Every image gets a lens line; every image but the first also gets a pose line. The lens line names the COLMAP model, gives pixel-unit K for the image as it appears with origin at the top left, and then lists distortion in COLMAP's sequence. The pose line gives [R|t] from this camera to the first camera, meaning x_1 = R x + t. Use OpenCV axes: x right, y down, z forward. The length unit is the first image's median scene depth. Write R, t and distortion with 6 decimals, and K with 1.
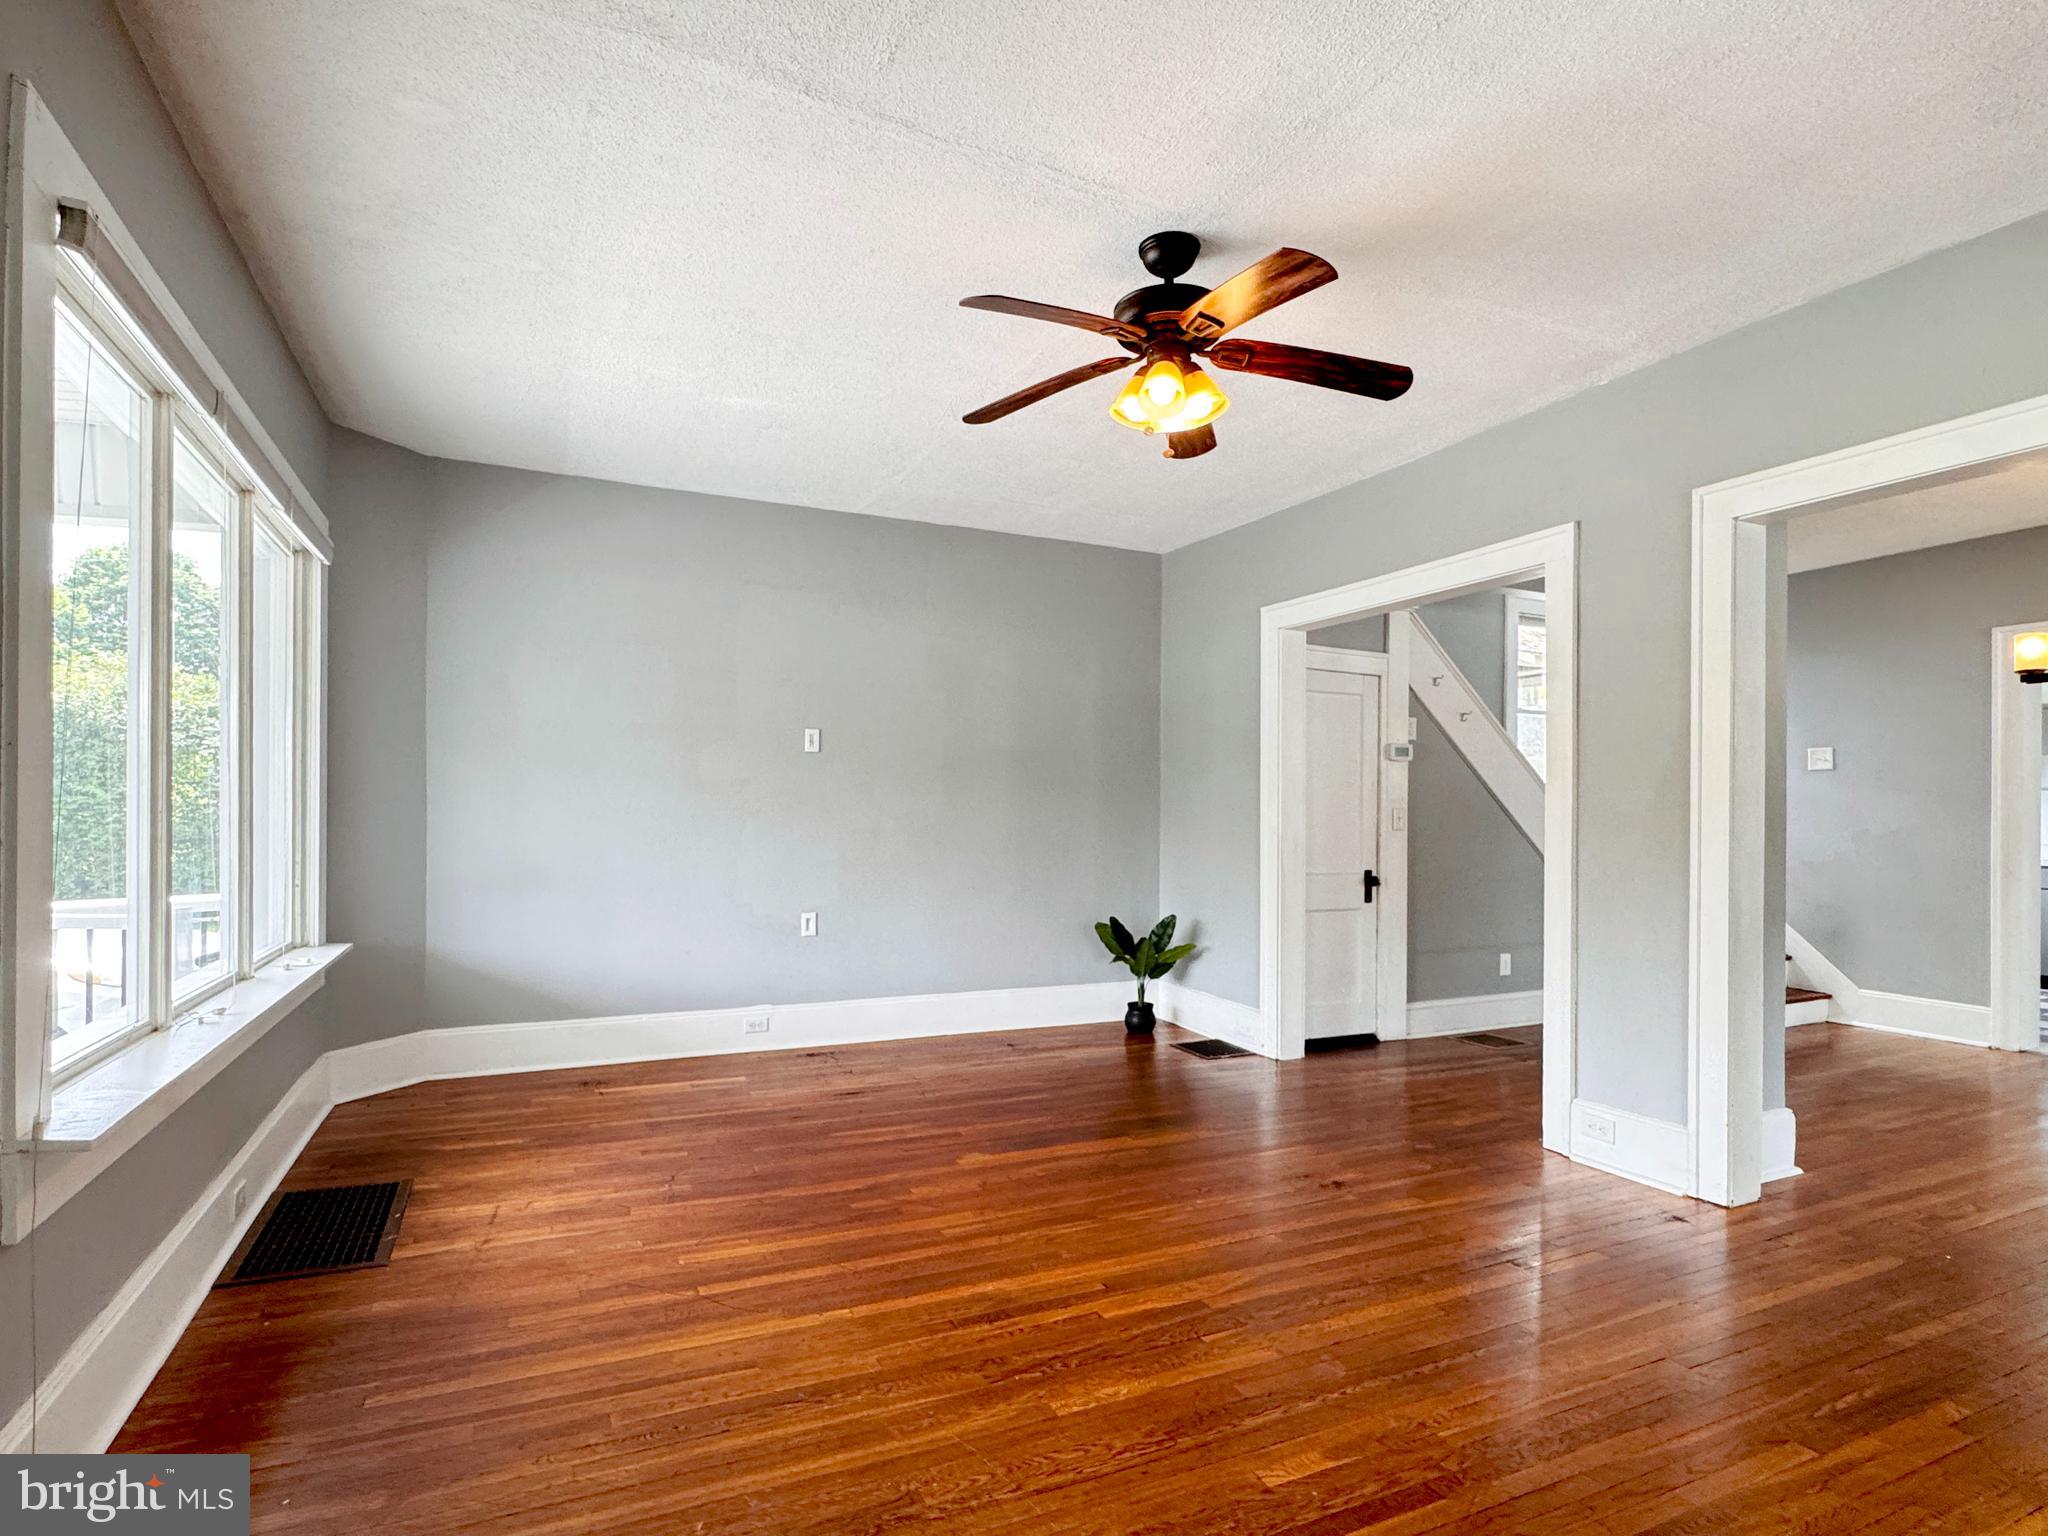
lens RADIAL K [[1073.9, 0, 1038.1], [0, 1073.9, 805.6], [0, 0, 1]] dist [-0.003116, 0.000668]
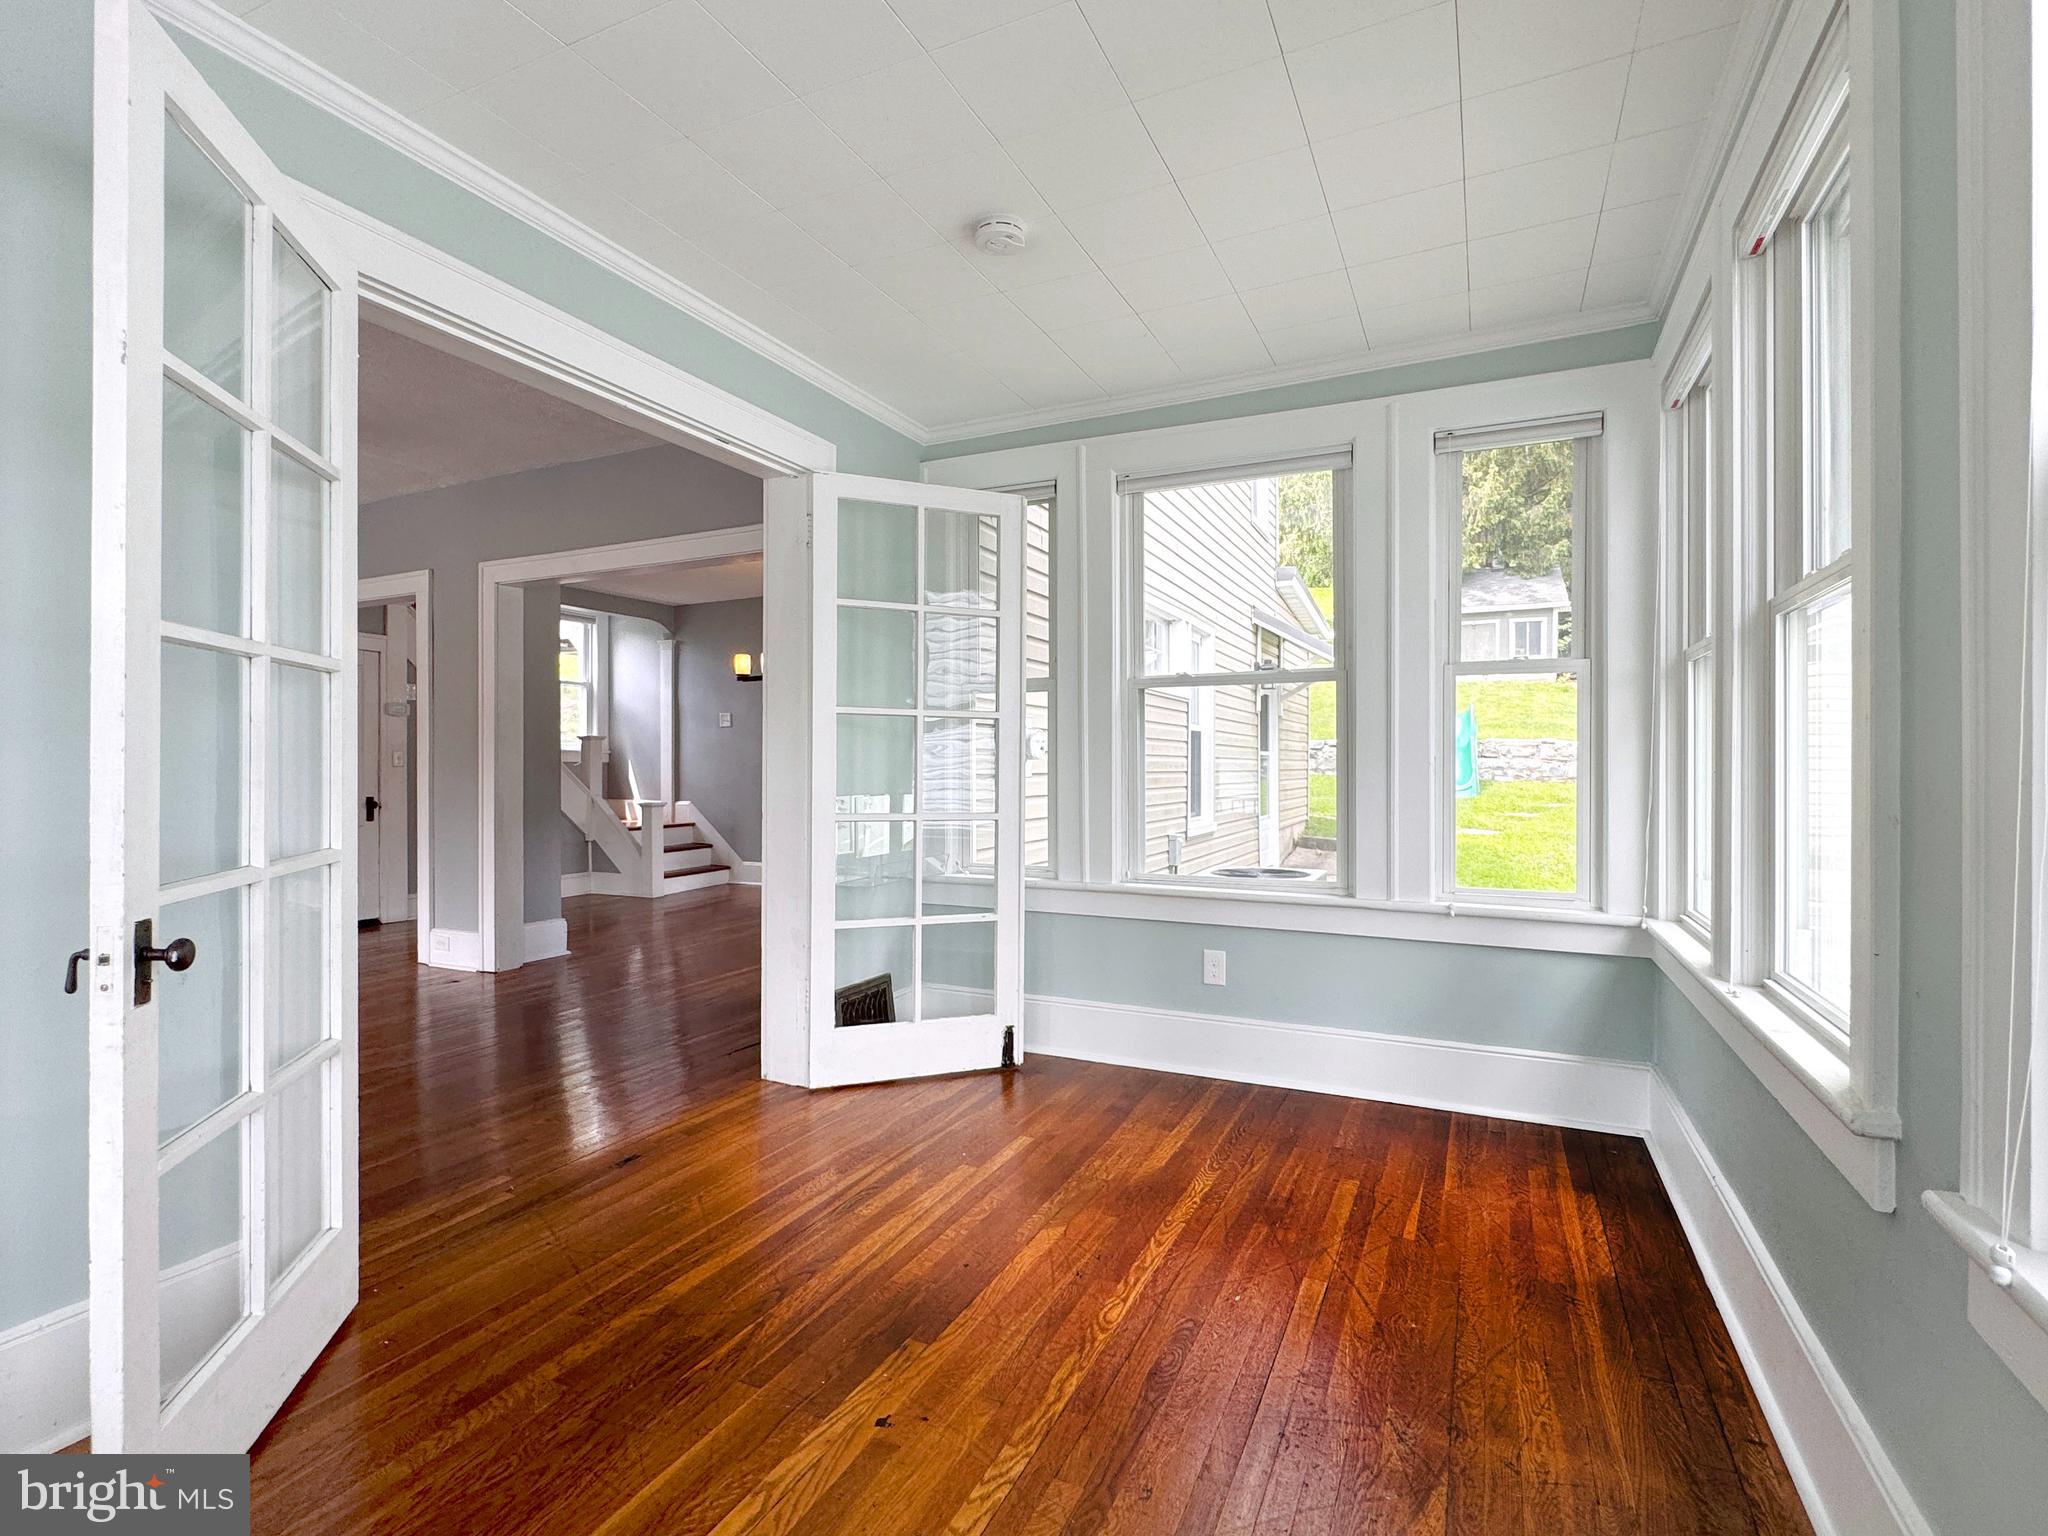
lens RADIAL K [[977.6, 0, 1027.0], [0, 977.6, 770.6], [0, 0, 1]] dist [-0.001273, -0.001837]
pose [[0.776685, -0.012031, 0.629775, 0.270945], [0.001963, 0.999859, 0.016681, 0.013636], [-0.629887, -0.011720, 0.776599, -0.696087]]
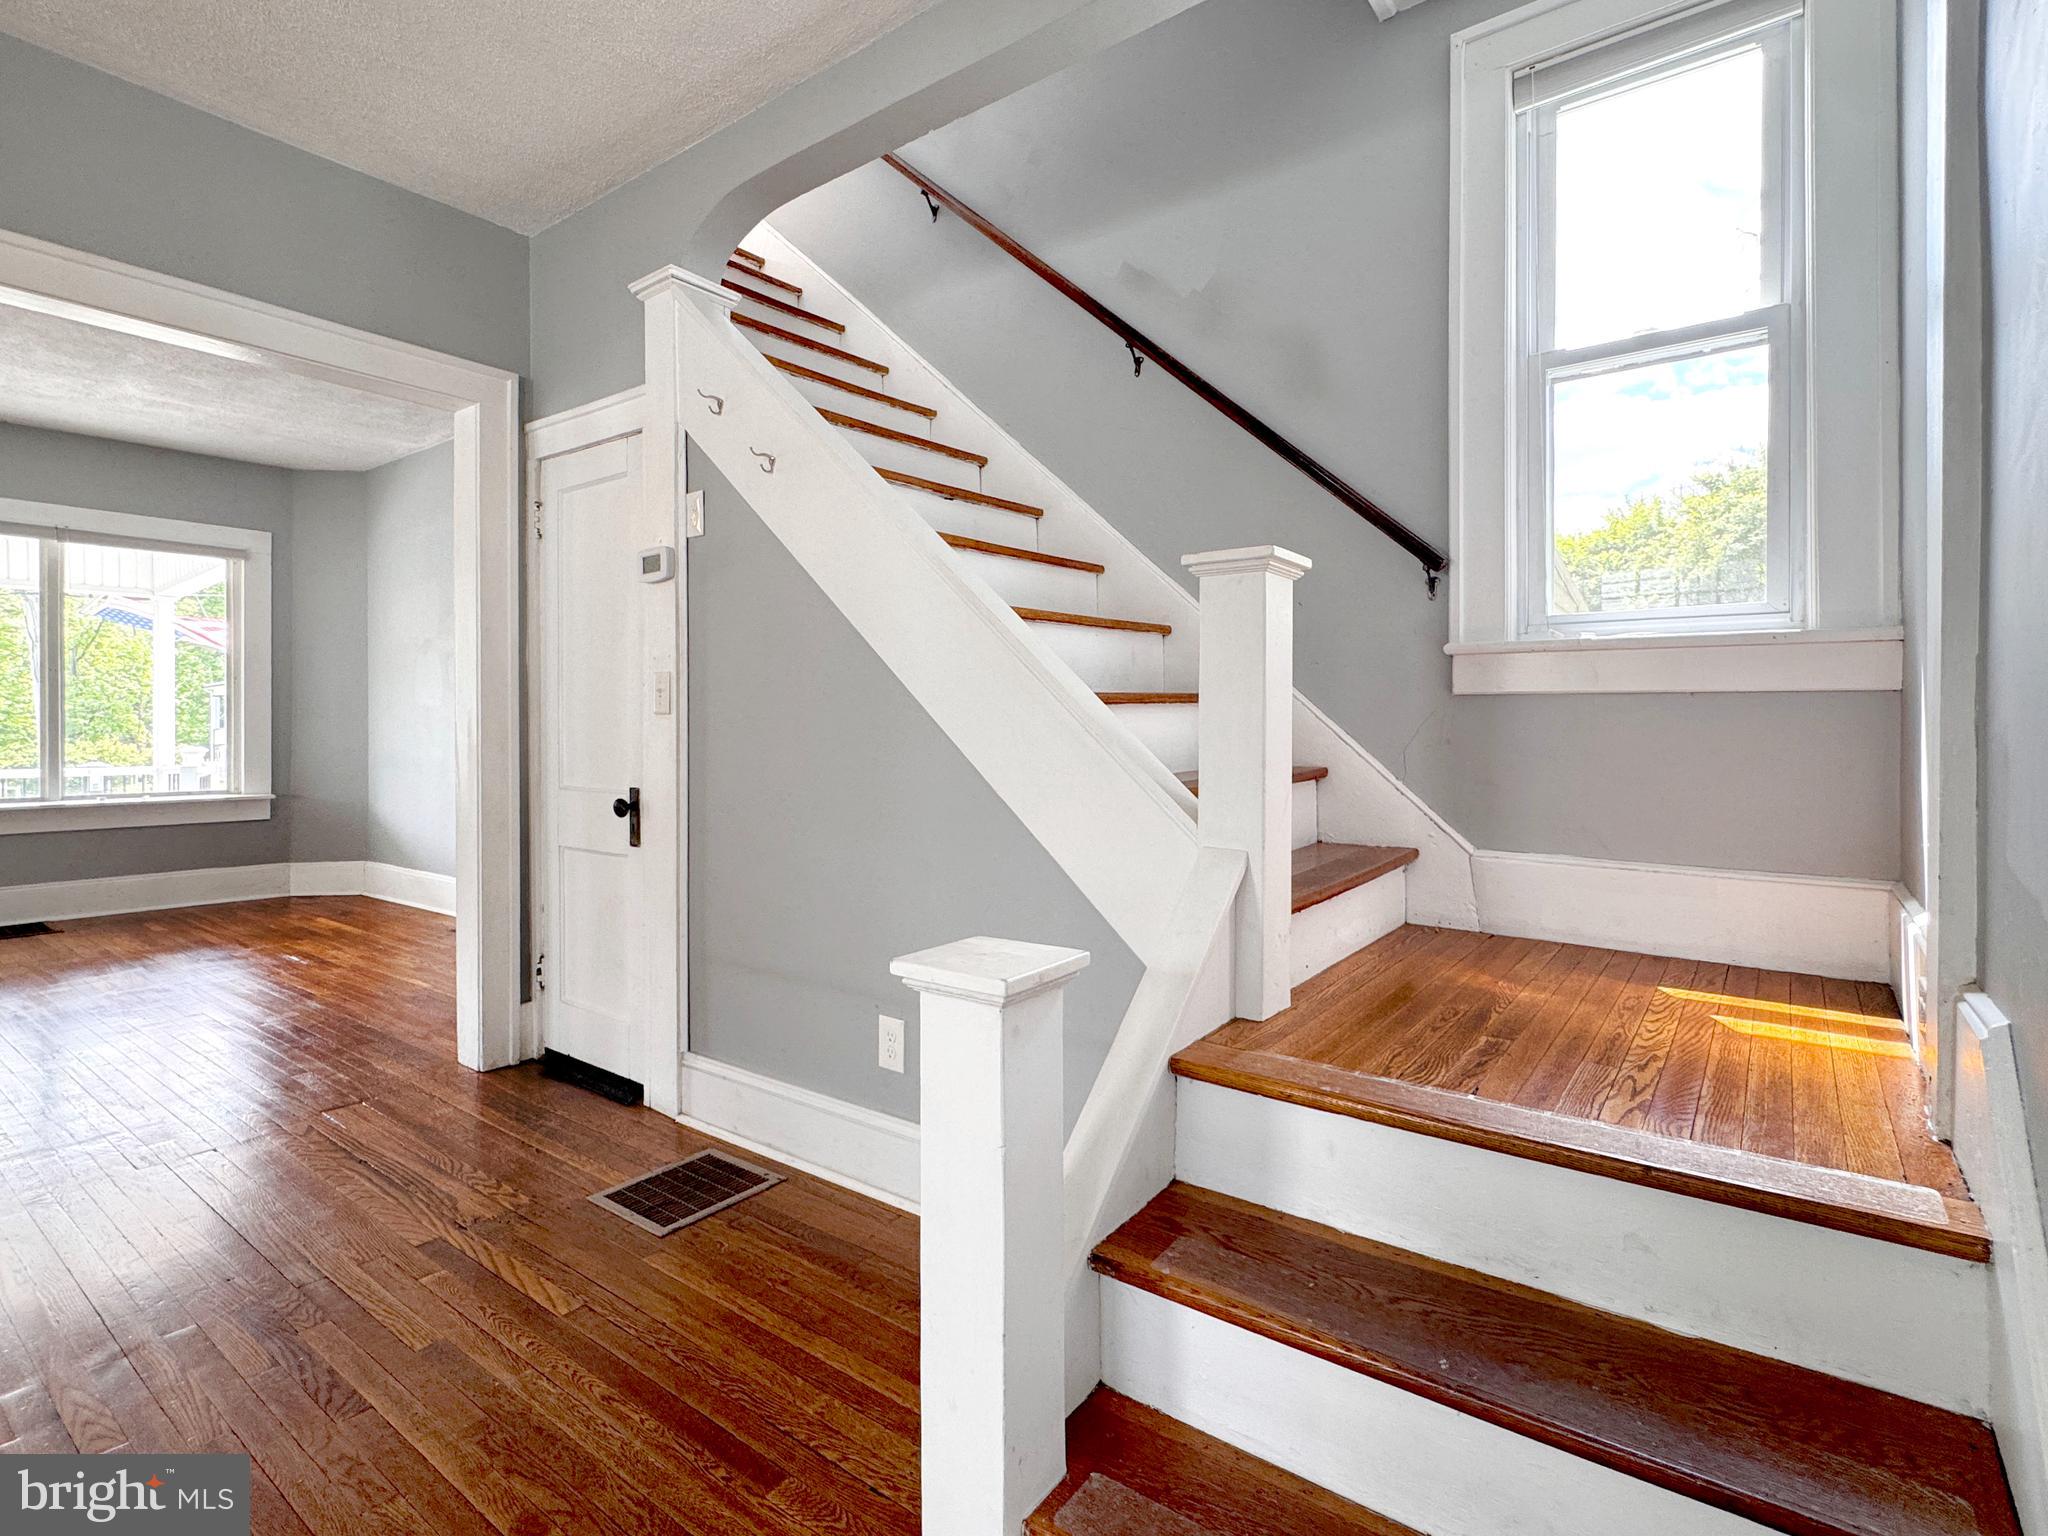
lens RADIAL K [[977.6, 0, 1036.7], [0, 977.6, 743.9], [0, 0, 1]] dist [-0.001273, -0.001837]
pose [[0.473304, 0.005906, -0.880879, 1.289749], [0.009808, 0.999880, 0.011974, 0.050785], [0.880844, -0.014307, 0.473190, 1.435178]]
